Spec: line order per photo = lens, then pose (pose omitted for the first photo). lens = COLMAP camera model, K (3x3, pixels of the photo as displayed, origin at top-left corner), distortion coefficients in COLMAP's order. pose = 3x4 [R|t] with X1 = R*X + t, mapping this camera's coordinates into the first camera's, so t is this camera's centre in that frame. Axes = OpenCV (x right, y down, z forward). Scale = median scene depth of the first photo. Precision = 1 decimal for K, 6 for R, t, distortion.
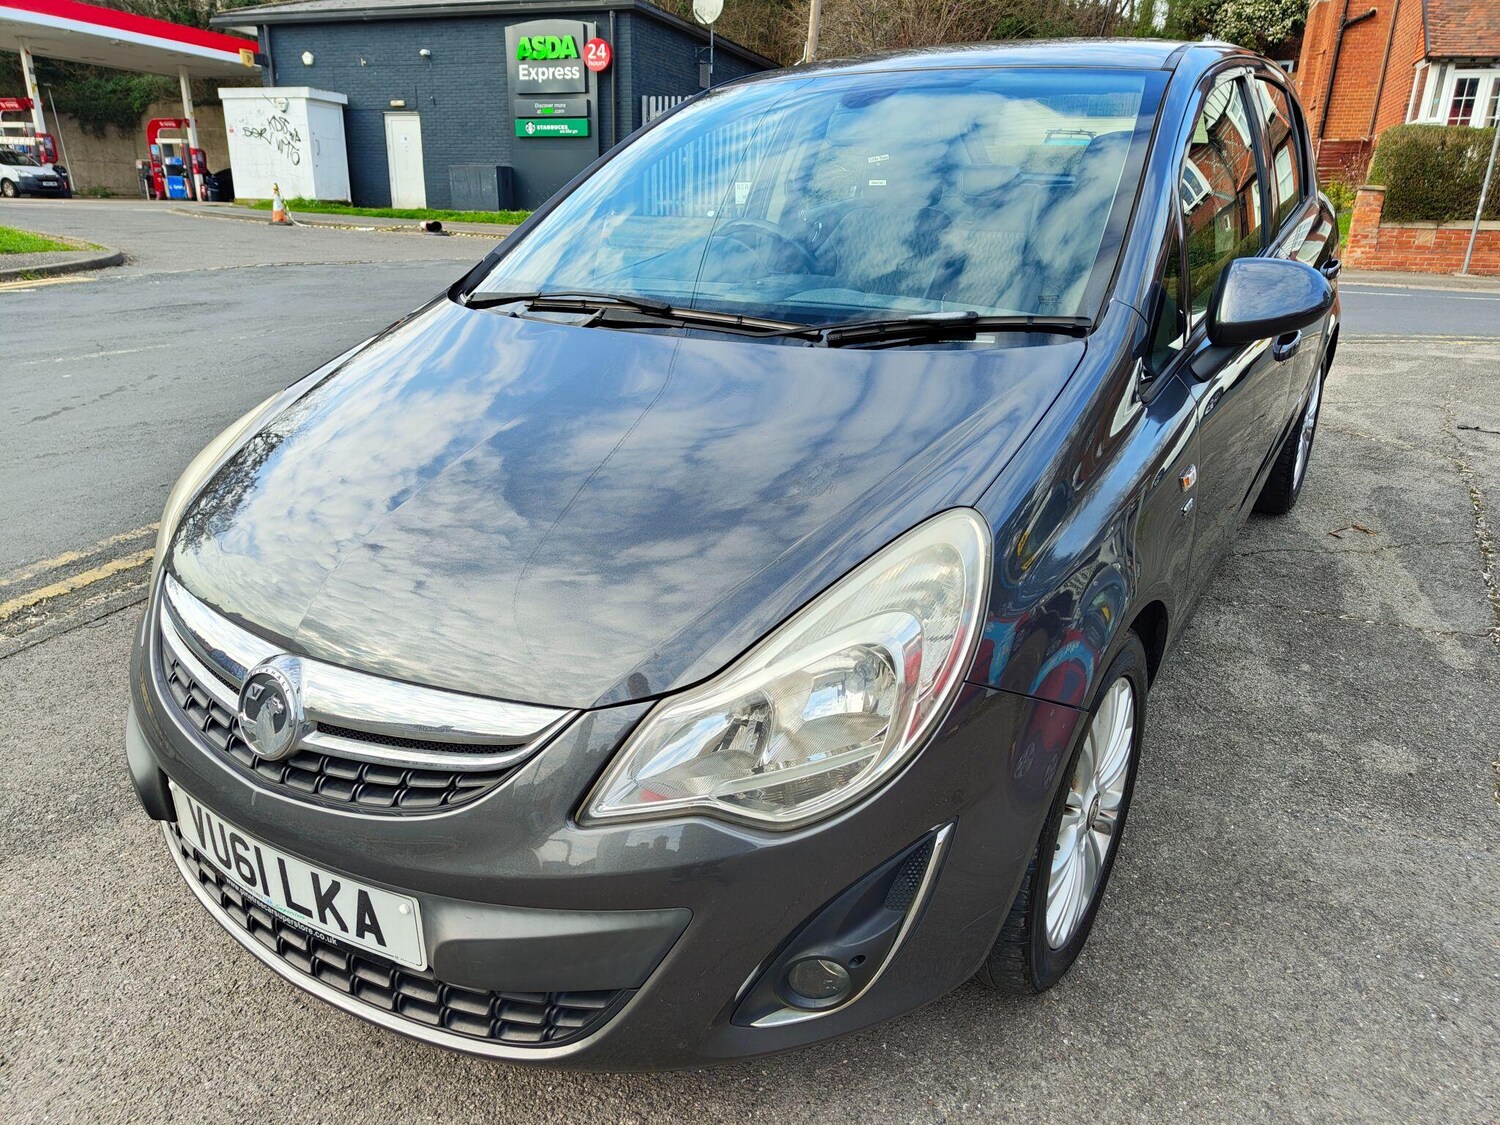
lens RADIAL K [[1032.1, 0, 733.4], [0, 1032.1, 587.4], [0, 0, 1]] dist [0.018516, -0.004268]
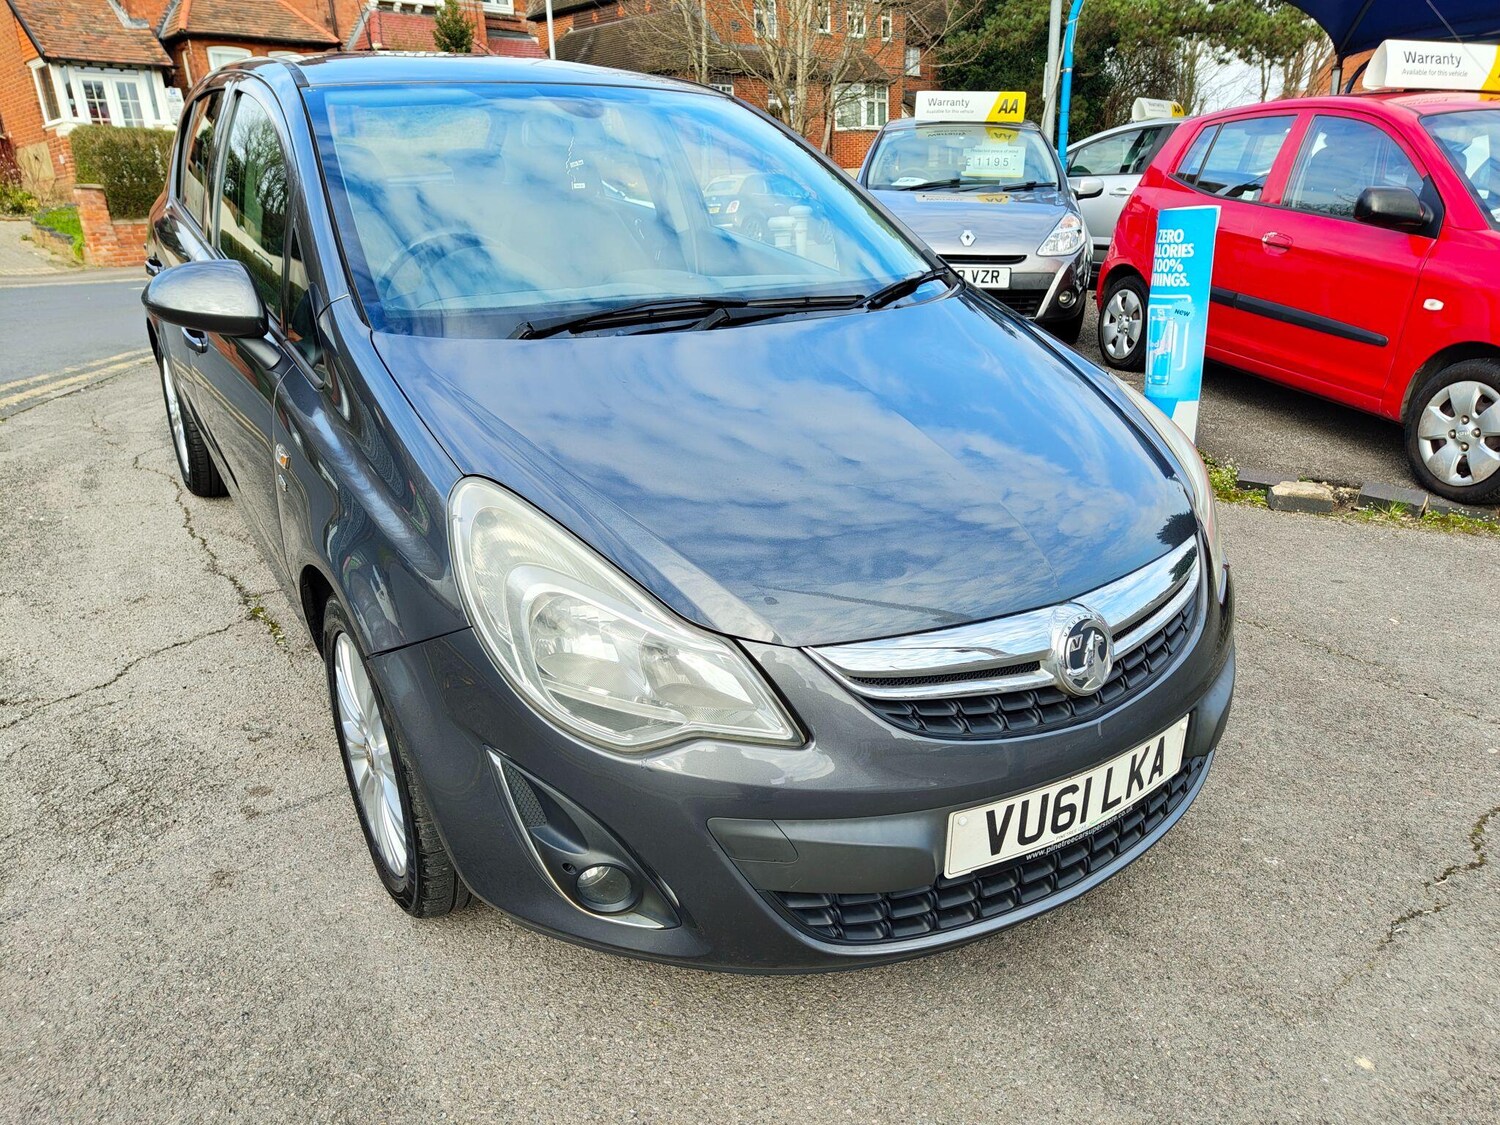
lens RADIAL K [[1032.1, 0, 733.4], [0, 1032.1, 587.4], [0, 0, 1]] dist [0.018516, -0.004268]
pose [[0.416353, -0.348709, 0.839674, -1.210230], [0.348269, 0.914255, 0.206993, -0.248516], [-0.839856, 0.206250, 0.502098, 0.580955]]
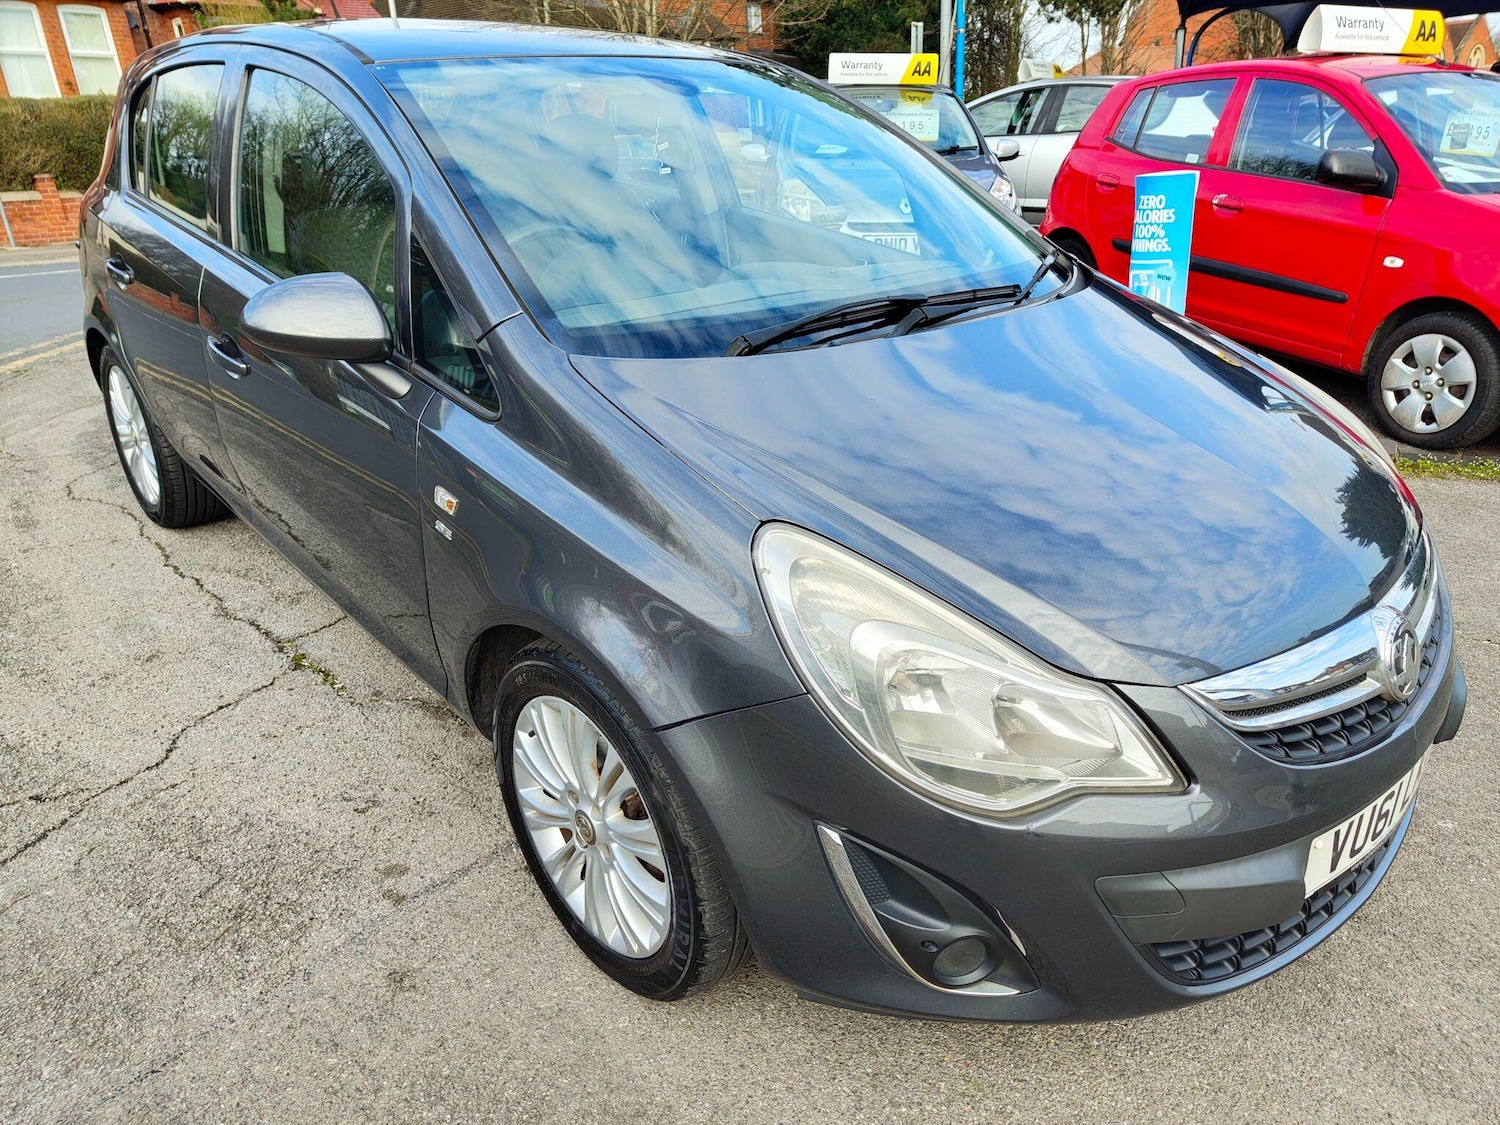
lens RADIAL K [[1032.8, 0, 758.2], [0, 1032.8, 591.5], [0, 0, 1]] dist [0.017469, -0.001409]
pose [[0.257295, -0.405682, 0.877052, -1.239725], [0.380558, 0.876803, 0.293925, -0.418782], [-0.888243, 0.258143, 0.379983, 0.919630]]
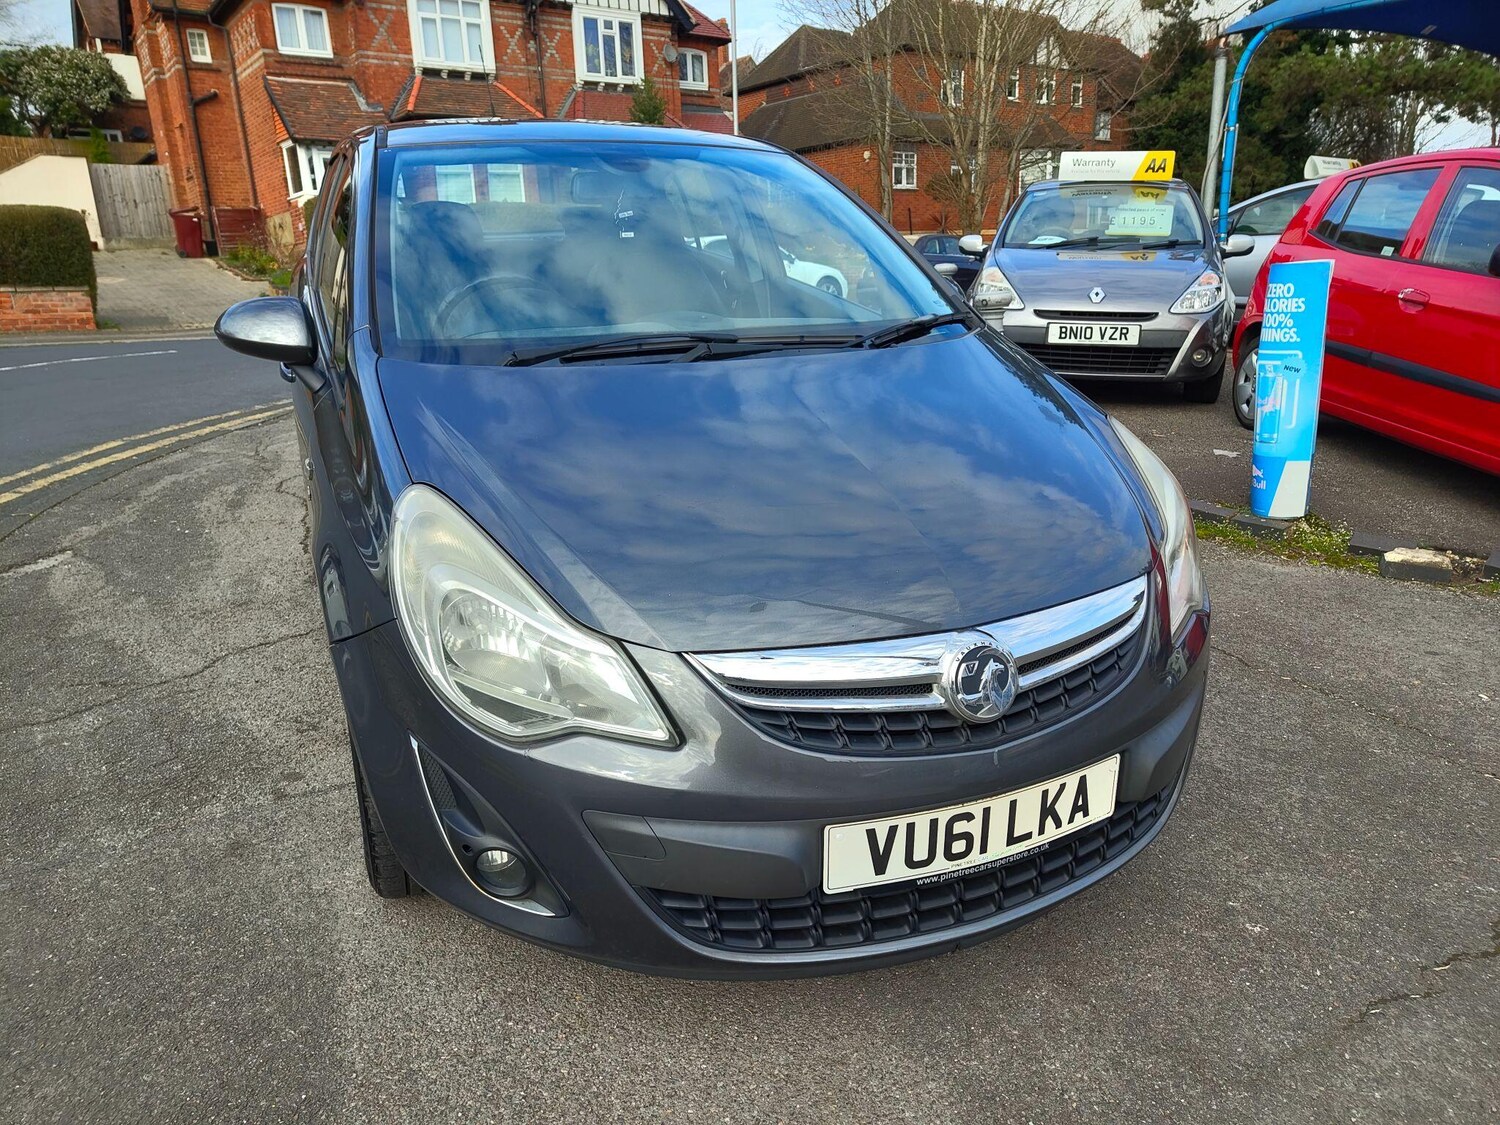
lens RADIAL K [[1024.0, 0, 751.3], [0, 1024.0, 590.6], [0, 0, 1]] dist [0.018473, -0.004486]
pose [[0.554417, -0.282110, 0.782966, -1.135771], [0.322703, 0.940062, 0.110207, -0.140606], [-0.767127, 0.191564, 0.612225, 0.382607]]
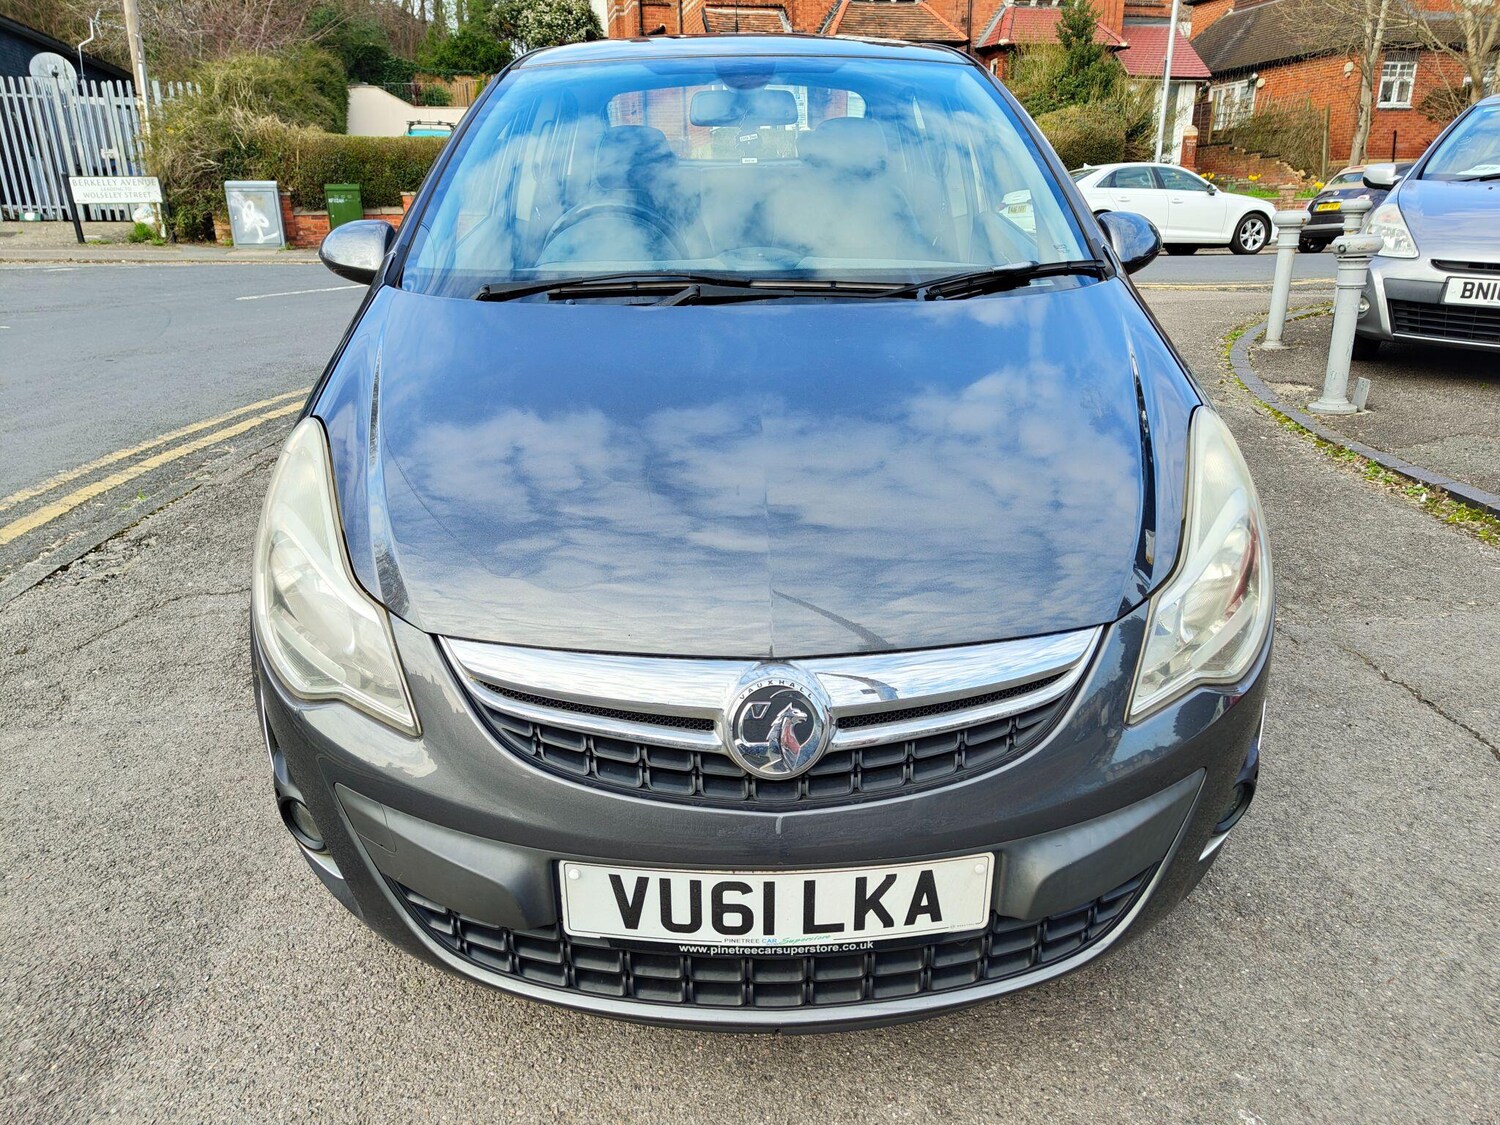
lens RADIAL K [[1032.8, 0, 758.2], [0, 1032.8, 591.5], [0, 0, 1]] dist [0.017469, -0.001409]
pose [[0.826038, -0.220885, 0.518528, -0.713282], [0.218086, 0.973605, 0.067319, -0.048124], [-0.519711, 0.057476, 0.852406, 0.178931]]
